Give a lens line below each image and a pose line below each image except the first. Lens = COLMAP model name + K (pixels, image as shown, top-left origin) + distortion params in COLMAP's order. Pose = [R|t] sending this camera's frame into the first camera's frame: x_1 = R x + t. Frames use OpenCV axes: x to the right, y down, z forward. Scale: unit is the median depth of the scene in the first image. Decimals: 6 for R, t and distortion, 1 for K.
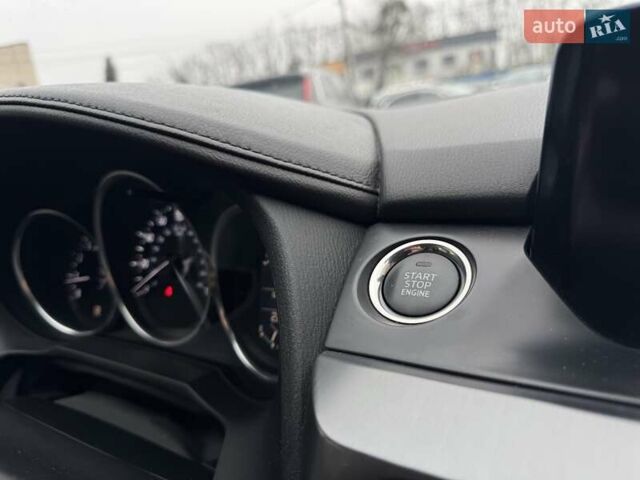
lens RADIAL K [[463.9, 0, 328.4], [0, 463.9, 242.8], [0, 0, 1]] dist [0.001840, -0.007497]
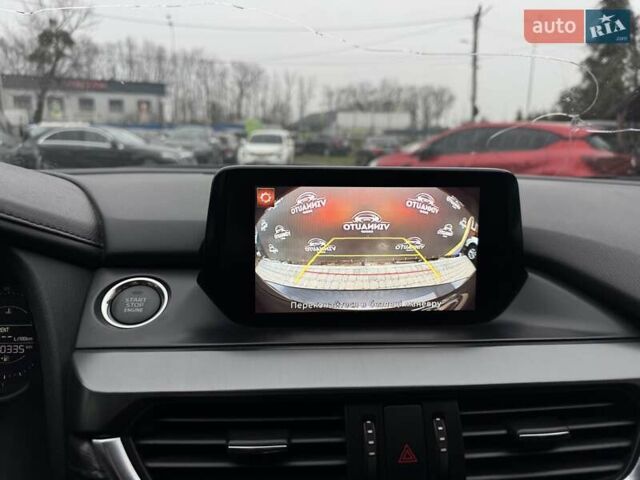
lens RADIAL K [[463.9, 0, 328.4], [0, 463.9, 242.8], [0, 0, 1]] dist [0.001840, -0.007497]
pose [[0.770319, 0.041035, 0.636337, -0.277430], [0.022985, 0.995492, -0.092020, 0.032247], [-0.637245, 0.085511, 0.765903, -0.591429]]
